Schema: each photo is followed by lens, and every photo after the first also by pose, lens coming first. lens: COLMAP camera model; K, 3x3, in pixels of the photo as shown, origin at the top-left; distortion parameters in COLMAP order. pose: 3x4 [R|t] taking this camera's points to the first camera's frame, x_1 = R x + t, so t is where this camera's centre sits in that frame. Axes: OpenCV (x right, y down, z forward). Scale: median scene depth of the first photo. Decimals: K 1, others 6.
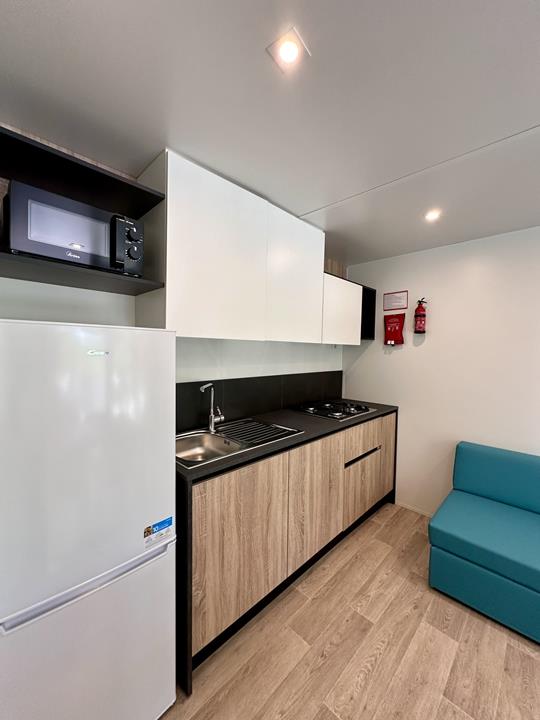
lens RADIAL K [[288.9, 0, 270.5], [0, 288.9, 361.4], [0, 0, 1]] dist [-0.001130, -0.000243]
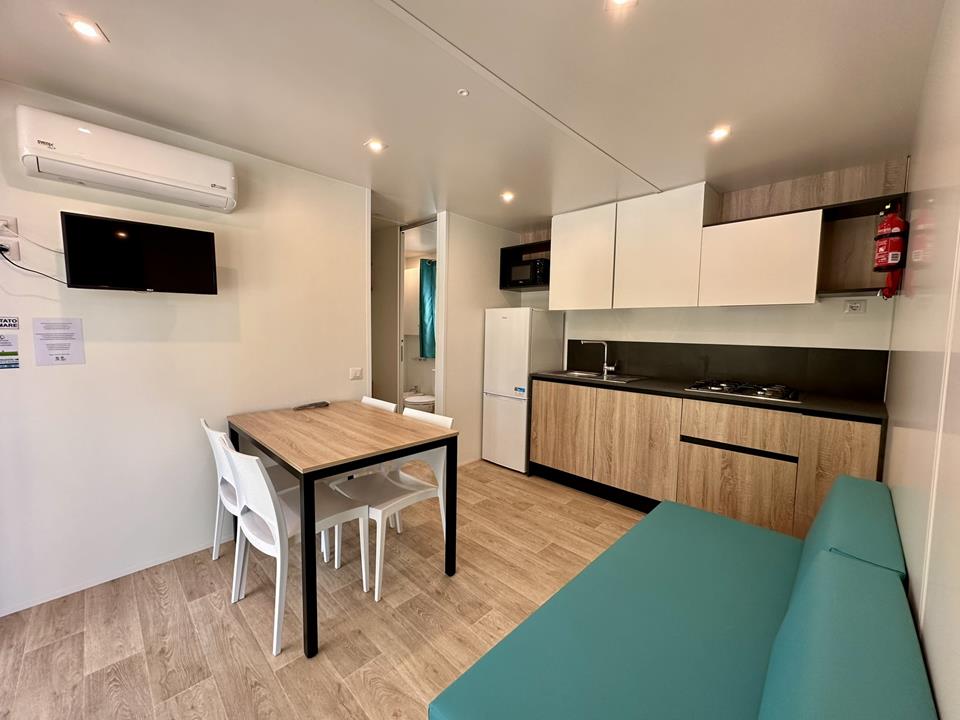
lens RADIAL K [[385.2, 0, 483.4], [0, 385.2, 358.4], [0, 0, 1]] dist [-0.001130, -0.000243]
pose [[0.008135, 0.064048, -0.997914, 1.945519], [-0.055953, 0.996412, 0.063496, 0.085654], [0.998400, 0.055320, 0.011690, 0.445977]]
